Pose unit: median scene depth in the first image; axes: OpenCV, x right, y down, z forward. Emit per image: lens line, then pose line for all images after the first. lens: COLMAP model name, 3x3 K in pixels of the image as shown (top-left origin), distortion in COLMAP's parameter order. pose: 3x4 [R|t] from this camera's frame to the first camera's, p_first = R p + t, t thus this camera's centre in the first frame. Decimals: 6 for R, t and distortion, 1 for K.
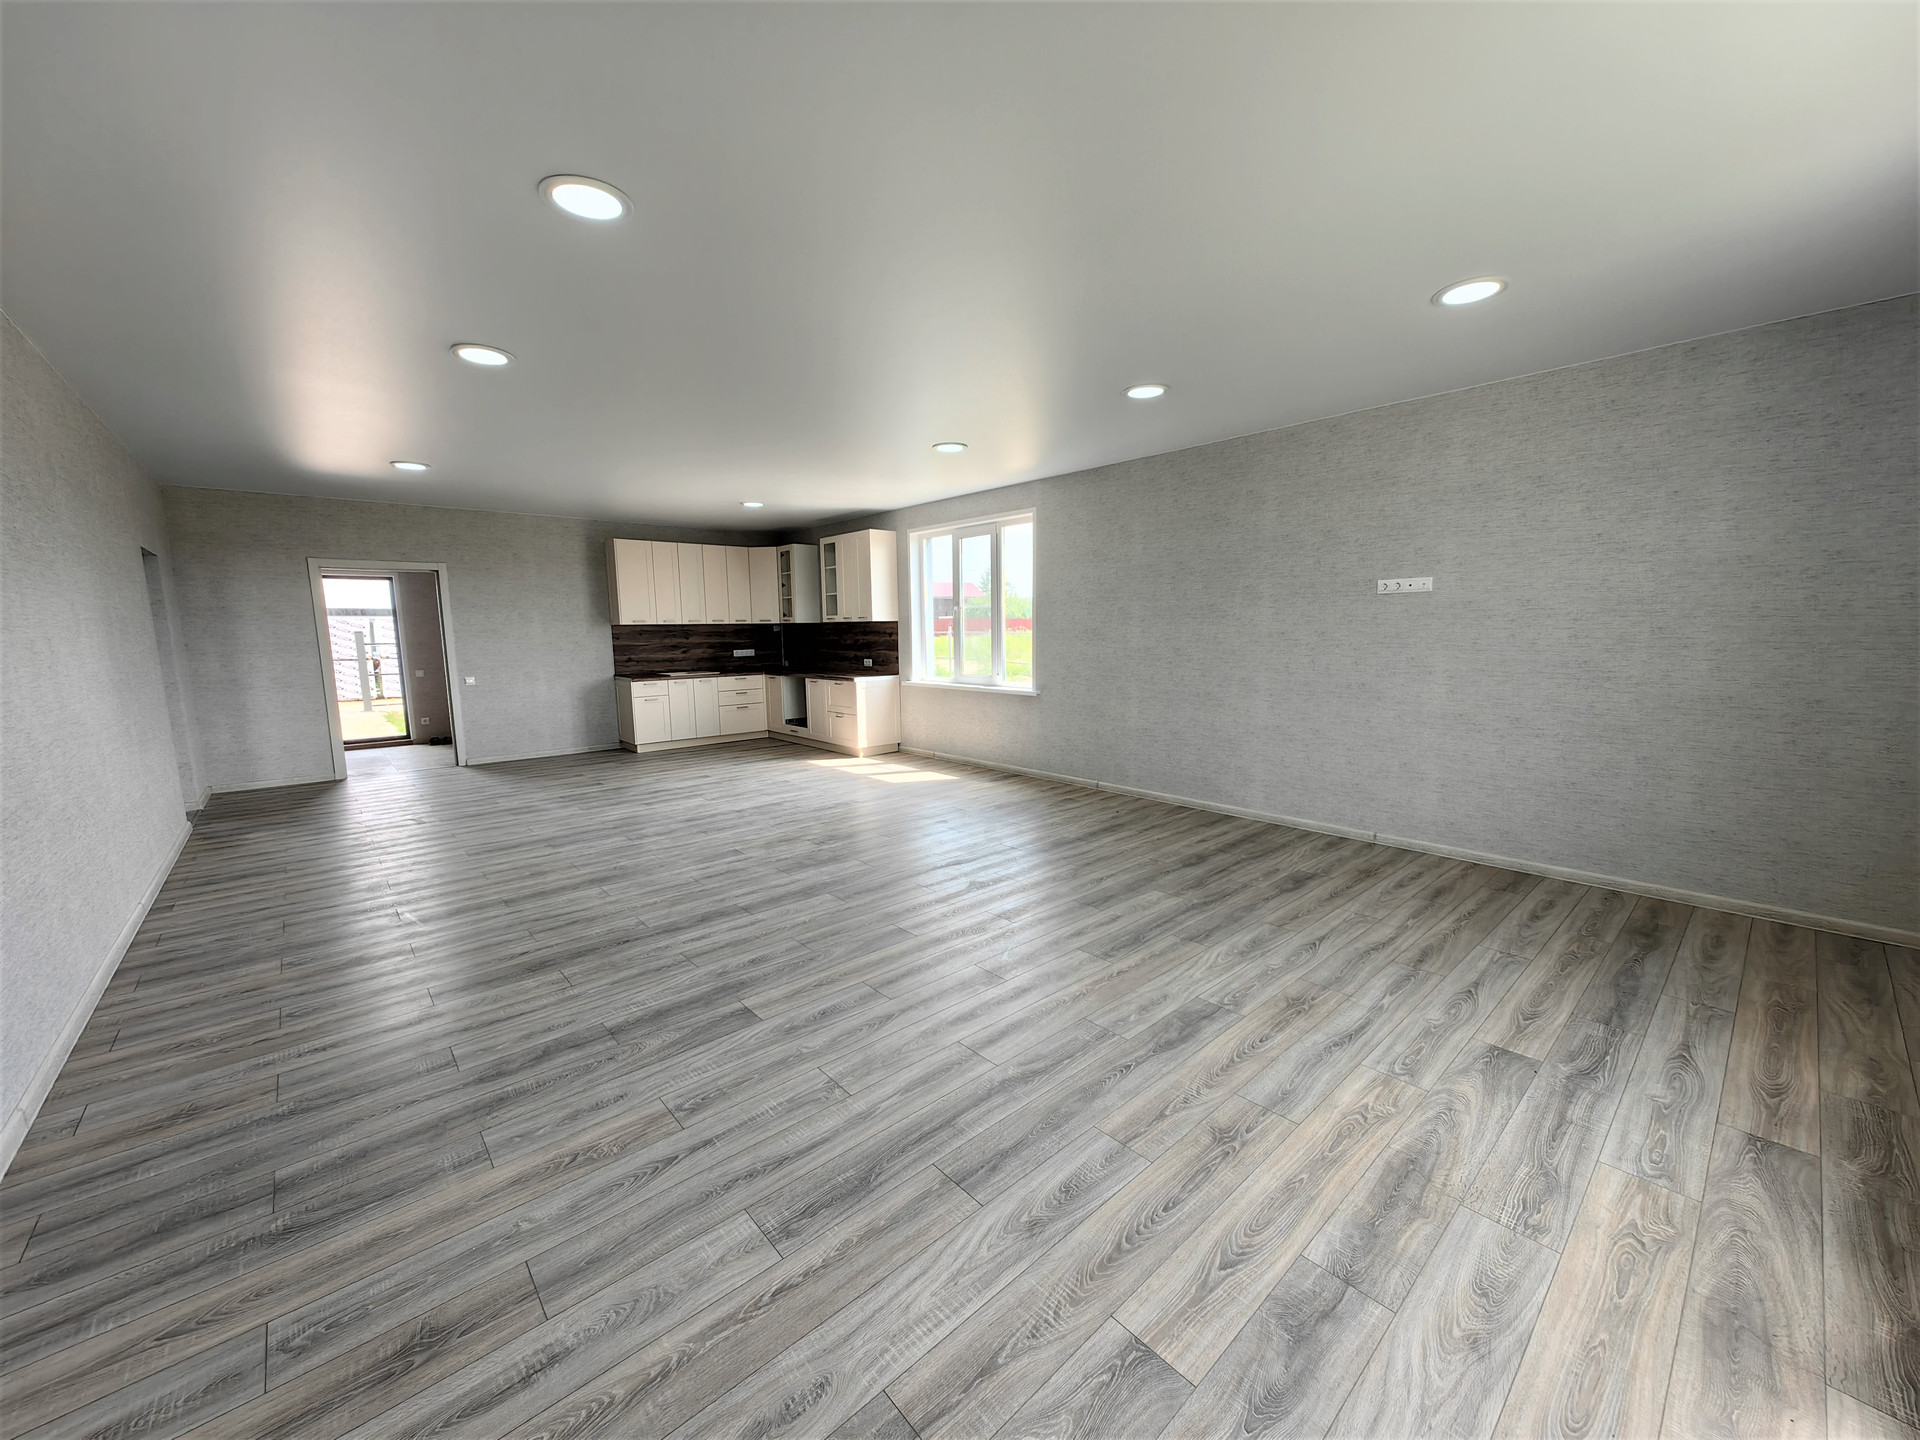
lens RADIAL K [[745.9, 0, 964.8], [0, 745.9, 725.6], [0, 0, 1]] dist [0.001042, 0.000122]
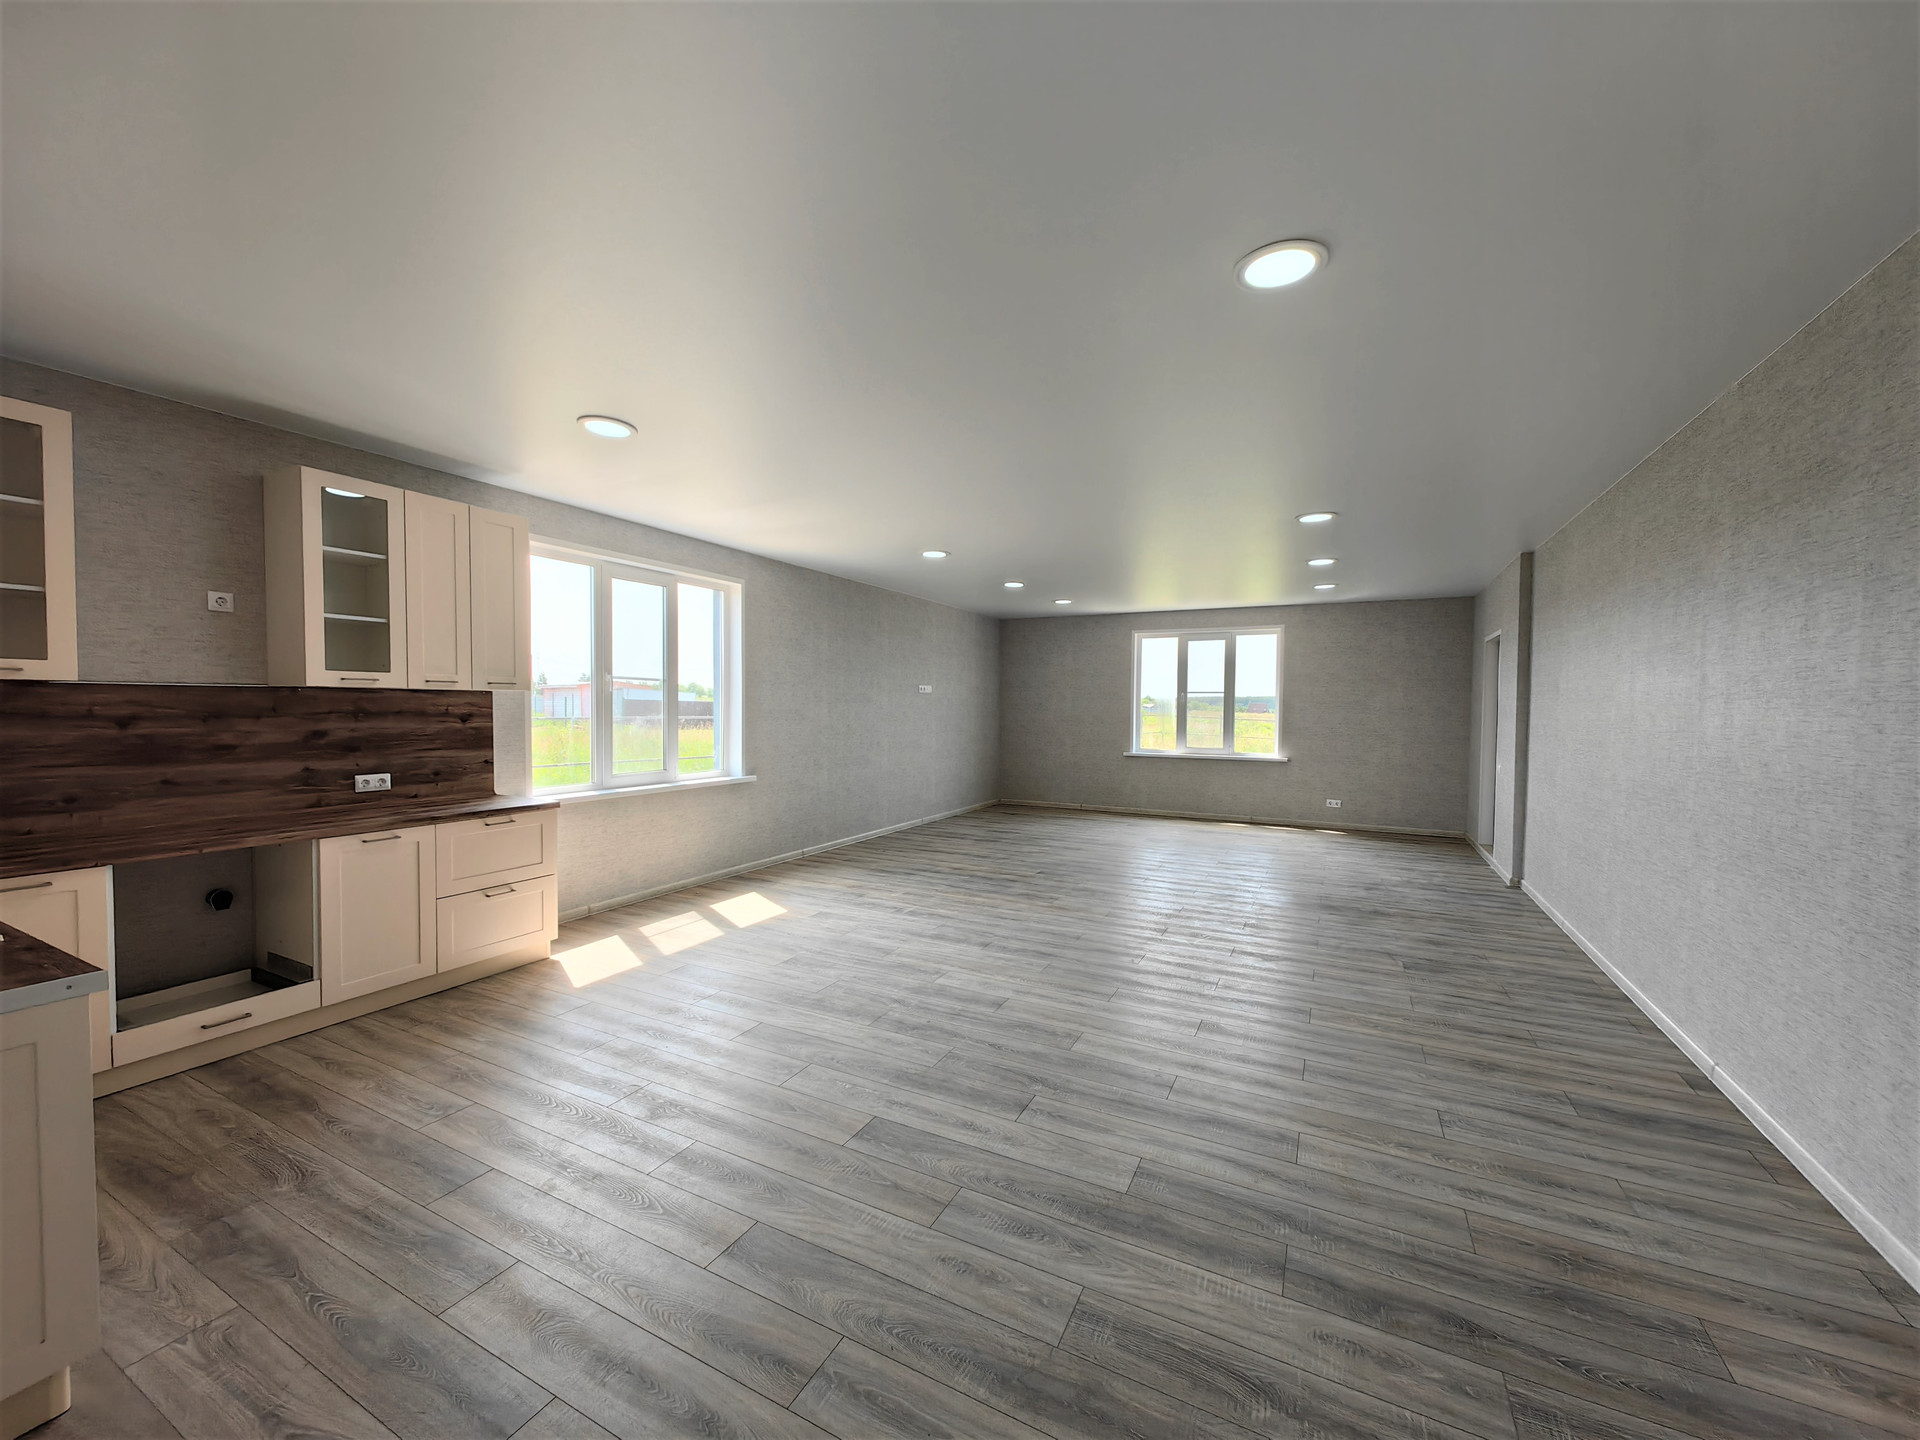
lens RADIAL K [[745.9, 0, 962.1], [0, 745.9, 720.6], [0, 0, 1]] dist [0.001042, 0.000122]
pose [[-0.361426, -0.007827, 0.932368, -0.794274], [0.118538, 0.991465, 0.054274, -0.123807], [-0.924835, 0.130137, -0.357413, 1.000564]]
